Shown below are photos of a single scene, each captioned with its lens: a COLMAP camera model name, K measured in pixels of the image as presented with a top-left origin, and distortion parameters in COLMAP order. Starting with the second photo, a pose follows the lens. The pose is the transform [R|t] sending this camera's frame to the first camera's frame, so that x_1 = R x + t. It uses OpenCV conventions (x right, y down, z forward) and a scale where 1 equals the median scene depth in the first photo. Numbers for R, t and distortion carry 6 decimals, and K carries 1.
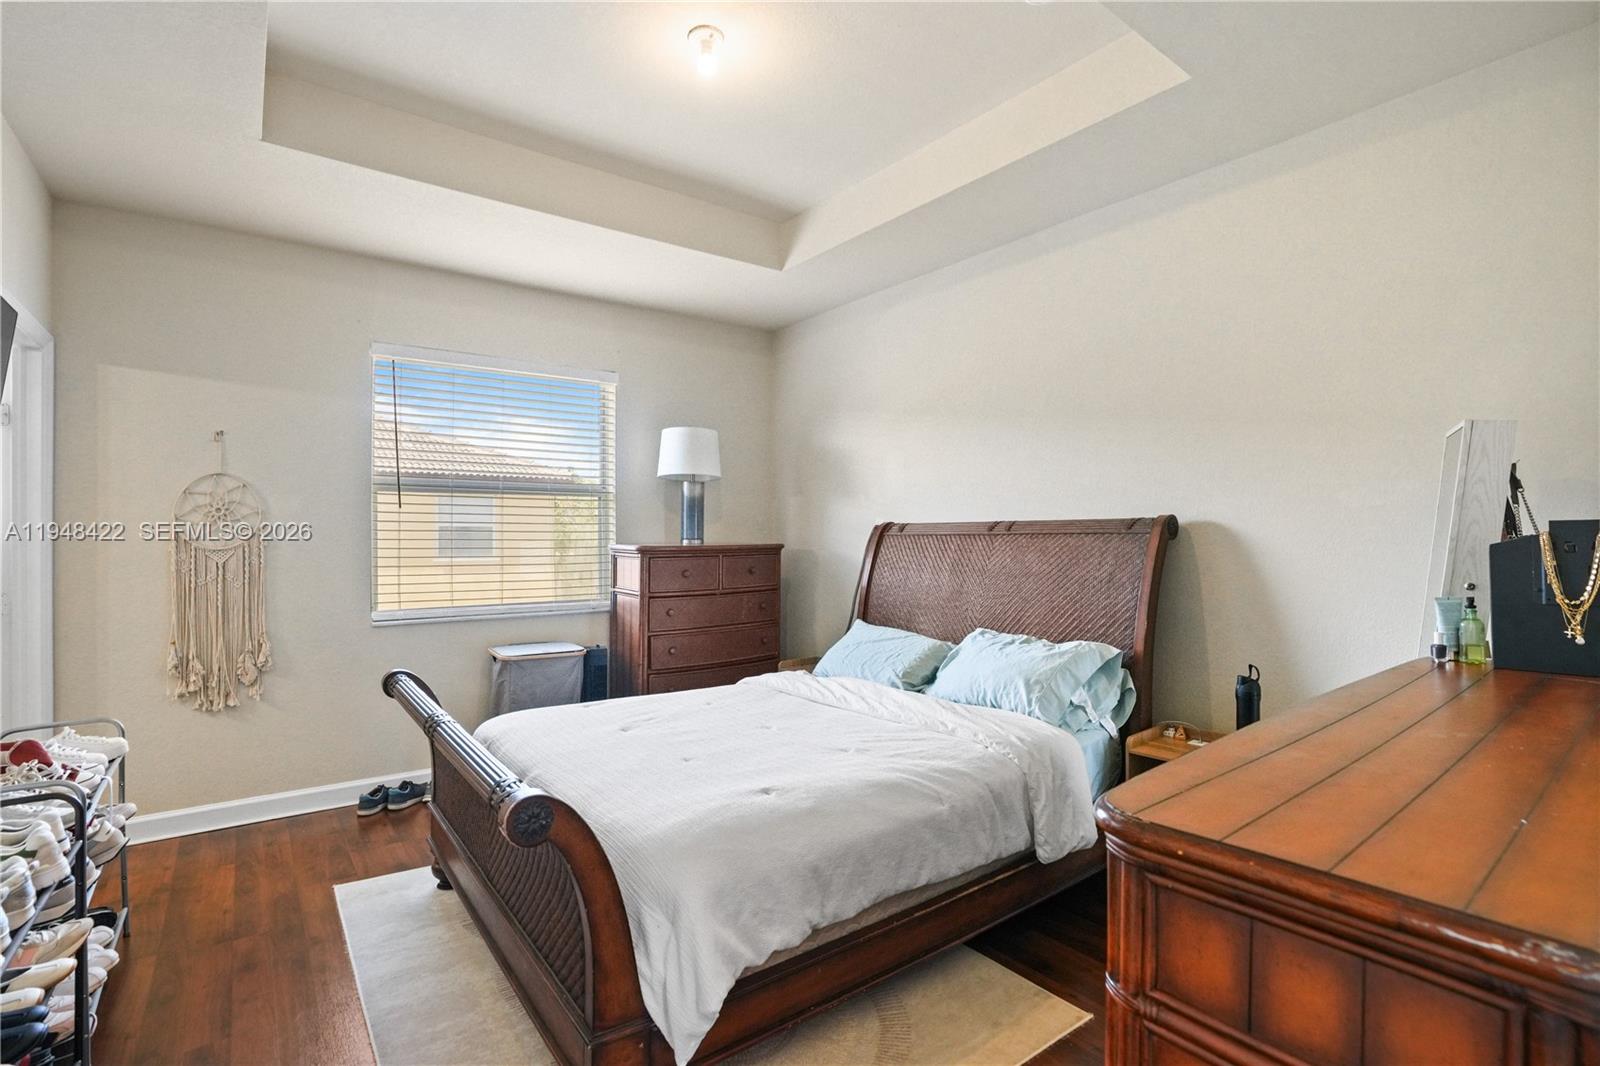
lens RADIAL K [[746.0, 0, 815.6], [0, 746.0, 535.1], [0, 0, 1]] dist [-0.070544, 0.025708]
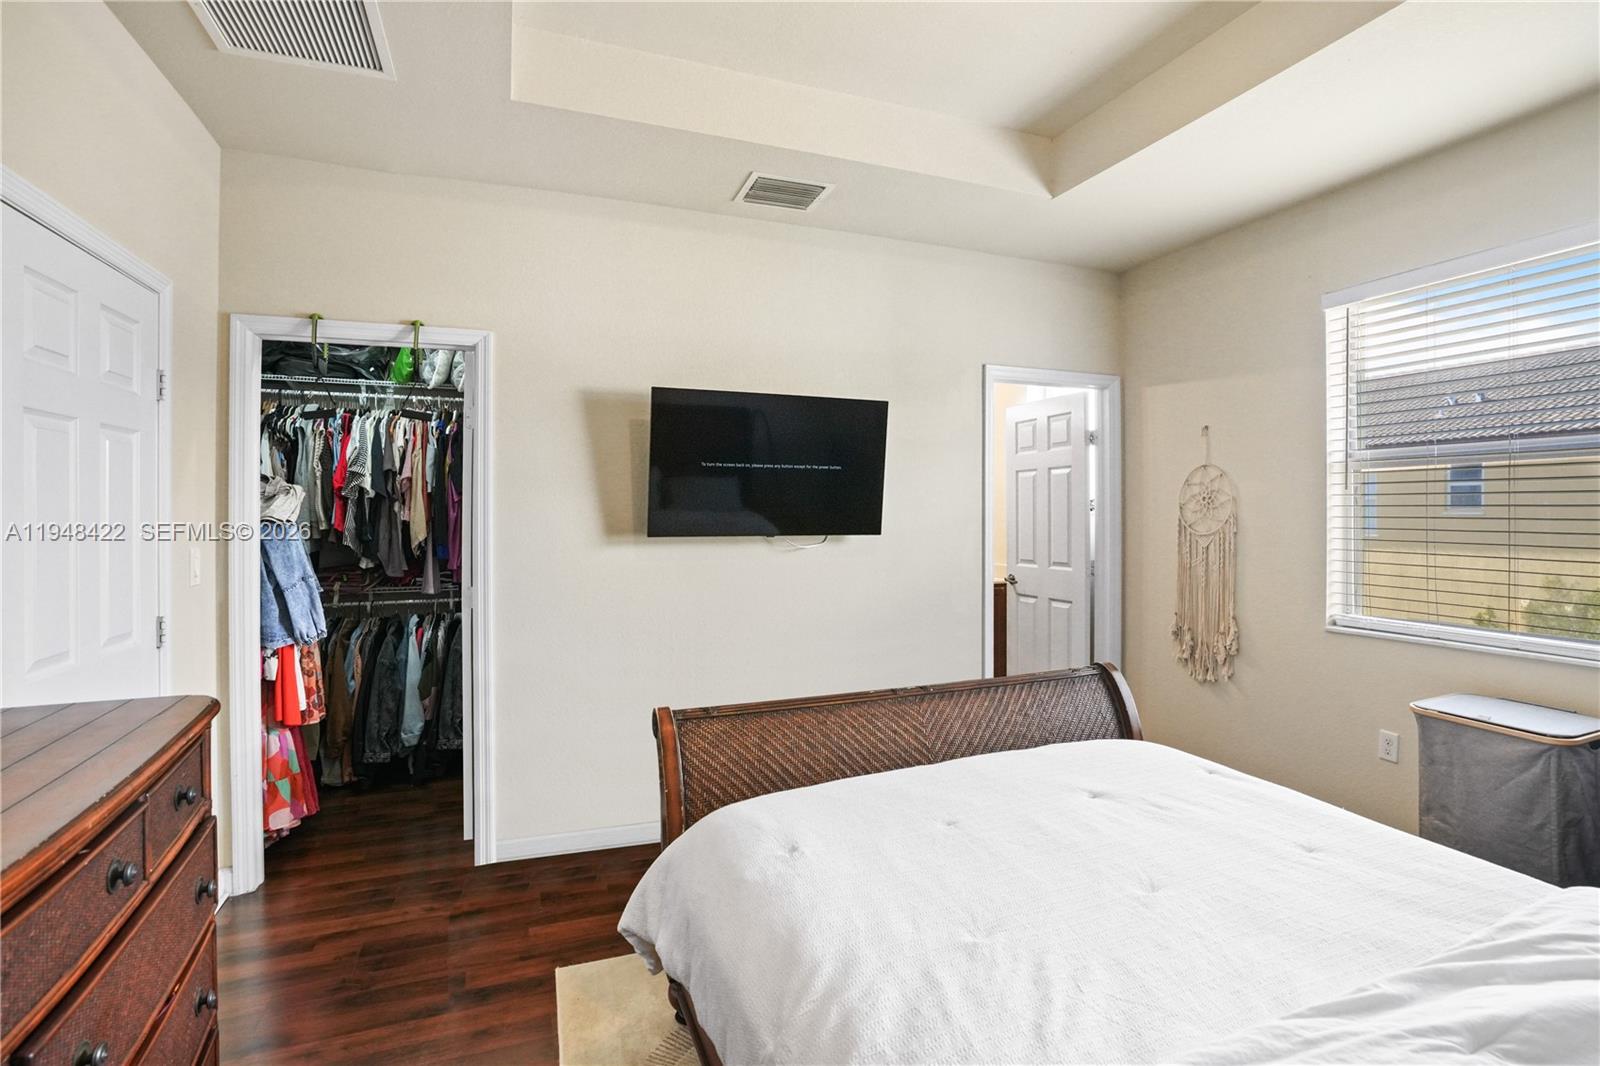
lens RADIAL K [[757.6, 0, 798.0], [0, 757.6, 510.1], [0, 0, 1]] dist [-0.070548, 0.025190]
pose [[-0.277056, 0.004203, -0.960845, 0.438328], [0.003706, 0.999988, 0.003305, -0.023444], [0.960847, -0.002645, -0.277068, 0.735122]]
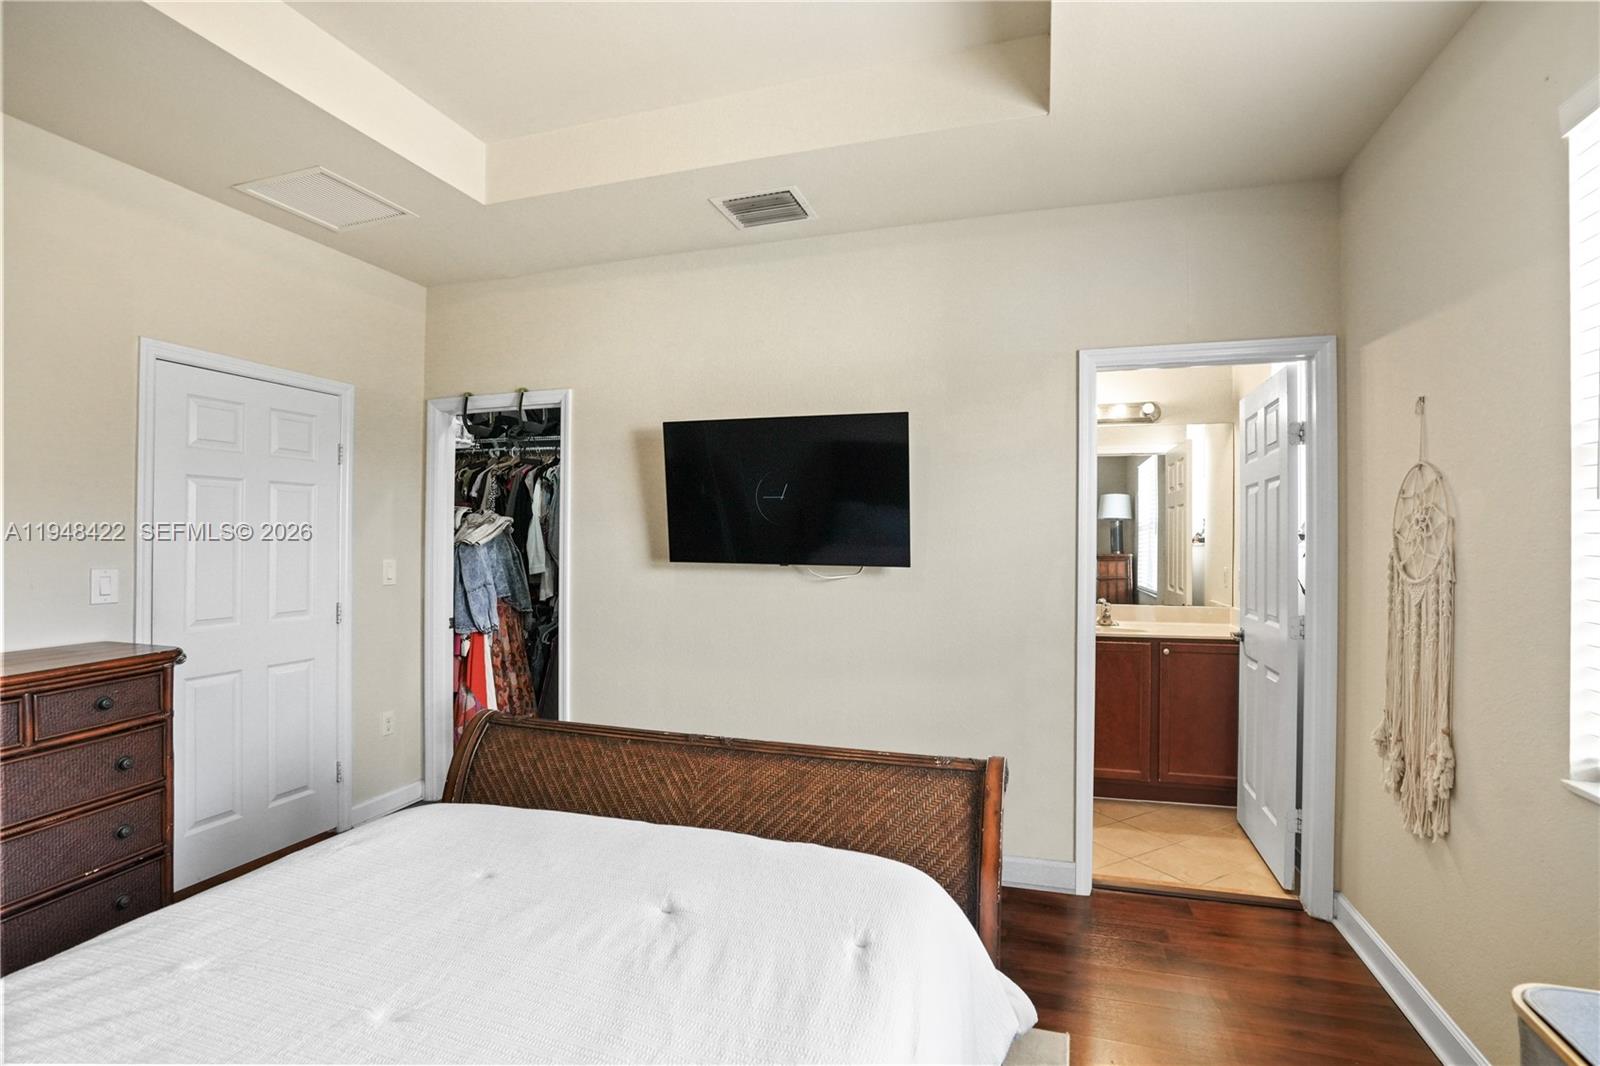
lens RADIAL K [[720.7, 0, 809.0], [0, 720.7, 531.4], [0, 0, 1]] dist [-0.060953, 0.021567]
pose [[-0.812041, -0.007533, -0.583551, -0.028298], [-0.002133, 0.999948, -0.009940, -0.018555], [0.583596, -0.006827, -0.812016, 1.214060]]
